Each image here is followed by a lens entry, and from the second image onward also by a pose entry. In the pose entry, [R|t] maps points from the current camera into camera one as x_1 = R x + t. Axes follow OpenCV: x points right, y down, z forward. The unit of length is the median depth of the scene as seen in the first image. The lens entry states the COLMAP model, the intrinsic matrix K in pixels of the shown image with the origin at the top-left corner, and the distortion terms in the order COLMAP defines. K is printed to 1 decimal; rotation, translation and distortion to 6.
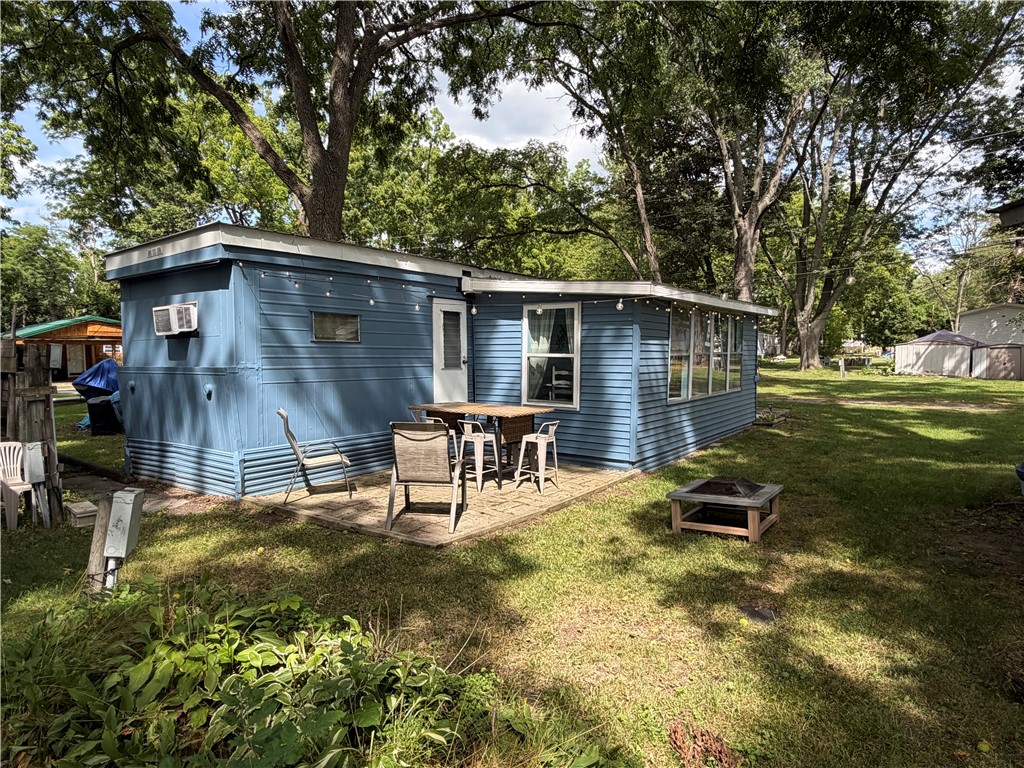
lens RADIAL K [[592.4, 0, 510.0], [0, 592.4, 384.0], [0, 0, 1]] dist [-0.005791, -0.000691]
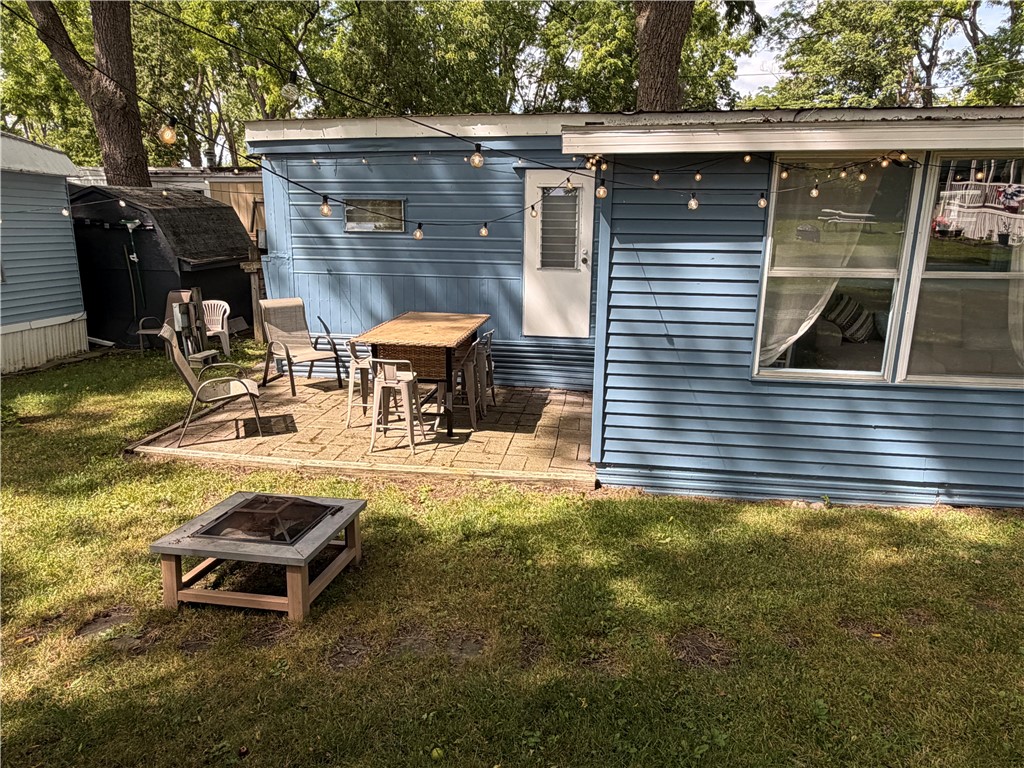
lens RADIAL K [[690.7, 0, 510.9], [0, 690.7, 387.7], [0, 0, 1]] dist [0.003165, -0.001800]
pose [[0.464911, 0.216148, -0.858567, 0.702926], [-0.048826, 0.974524, 0.218902, -0.074232], [0.884010, -0.059849, 0.463621, 0.616637]]
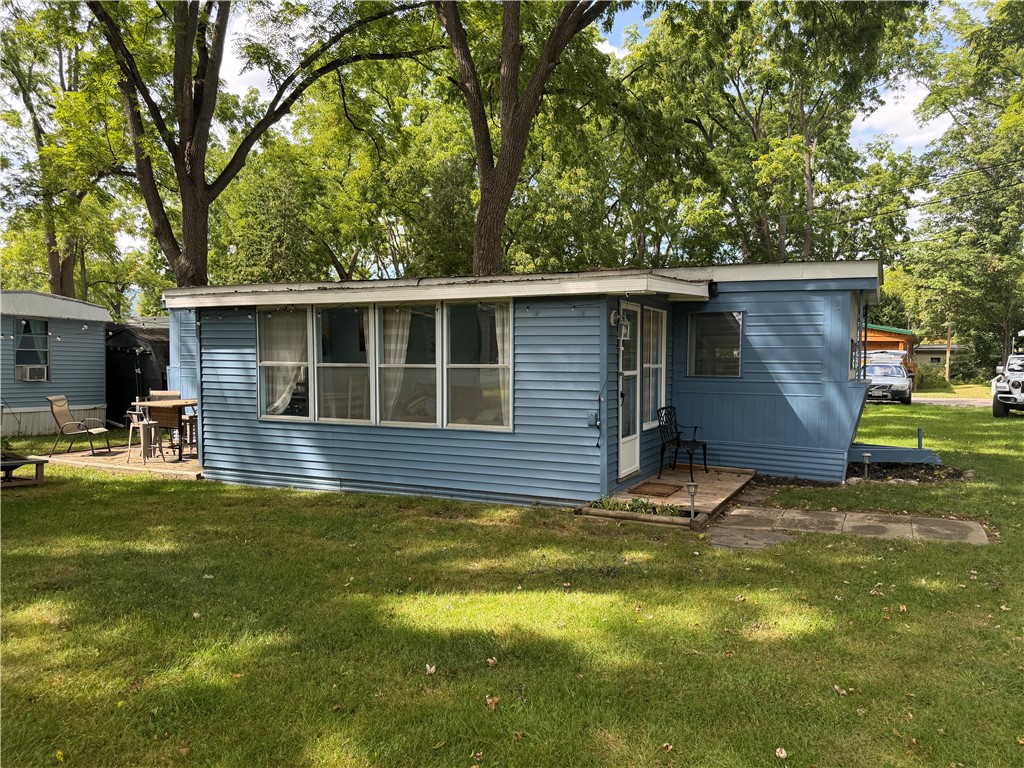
lens RADIAL K [[751.9, 0, 510.6], [0, 751.9, 387.1], [0, 0, 1]] dist [0.016101, 0.002823]
pose [[0.187494, 0.037936, -0.981533, 1.569849], [-0.059014, 0.997884, 0.027295, -0.071622], [0.980491, 0.052806, 0.189336, 1.240105]]
